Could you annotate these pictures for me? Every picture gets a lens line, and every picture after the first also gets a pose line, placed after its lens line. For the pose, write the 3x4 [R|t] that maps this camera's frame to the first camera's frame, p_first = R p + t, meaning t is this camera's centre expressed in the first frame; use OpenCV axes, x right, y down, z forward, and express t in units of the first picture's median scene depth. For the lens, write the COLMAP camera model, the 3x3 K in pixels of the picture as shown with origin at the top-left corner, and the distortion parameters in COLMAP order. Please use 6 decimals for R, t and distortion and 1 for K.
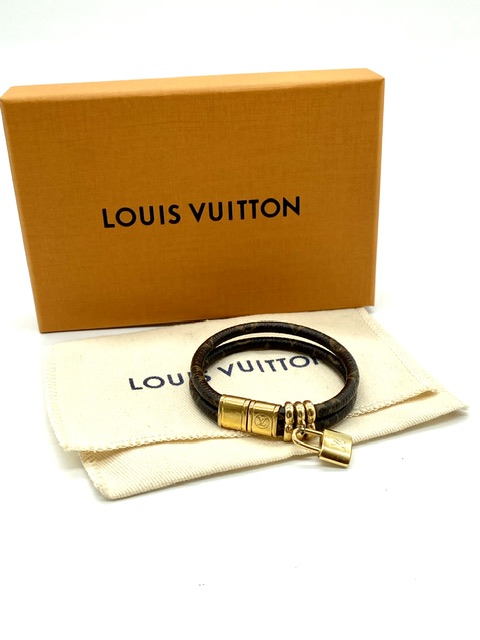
lens RADIAL K [[743.5, 0, 240.0], [0, 743.5, 320.0], [0, 0, 1]] dist [-0.001672, -0.001753]
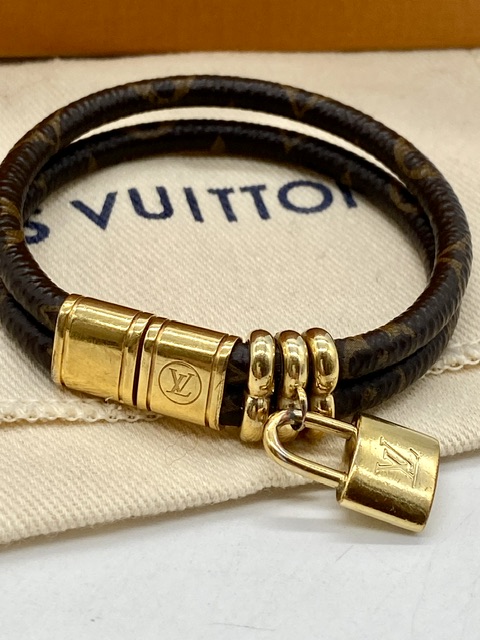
lens RADIAL K [[1577.9, 0, 240.0], [0, 1577.9, 320.0], [0, 0, 1]] dist [0.256772, 0.216919]
pose [[0.997477, 0.057999, 0.040939, 0.025110], [-0.064173, 0.983249, 0.170598, -0.015969], [-0.030359, -0.172794, 0.984490, 0.287096]]
